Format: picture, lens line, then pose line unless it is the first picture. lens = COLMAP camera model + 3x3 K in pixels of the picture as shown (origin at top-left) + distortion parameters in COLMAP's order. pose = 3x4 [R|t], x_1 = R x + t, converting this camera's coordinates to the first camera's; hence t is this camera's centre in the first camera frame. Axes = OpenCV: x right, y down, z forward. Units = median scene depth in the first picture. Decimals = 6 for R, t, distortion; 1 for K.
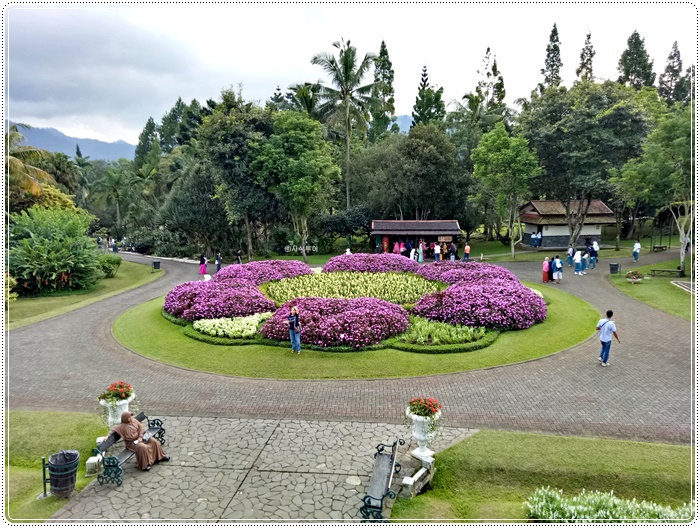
lens RADIAL K [[521.1, 0, 347.4], [0, 521.1, 264.2], [0, 0, 1]] dist [0.045290, -0.020403]
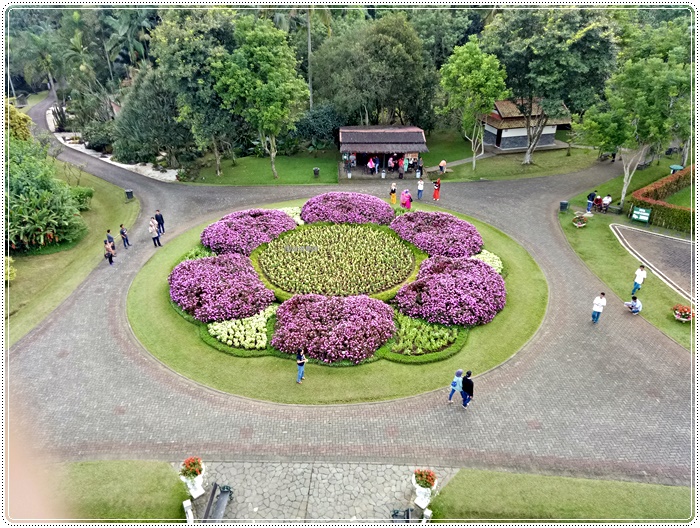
lens RADIAL K [[521.1, 0, 349.4], [0, 521.1, 263.3], [0, 0, 1]] dist [0.045290, -0.020403]
pose [[0.994489, -0.039522, 0.097109, -0.092871], [0.004672, 0.942017, 0.335533, -0.405066], [-0.104740, -0.333230, 0.937010, -0.058479]]
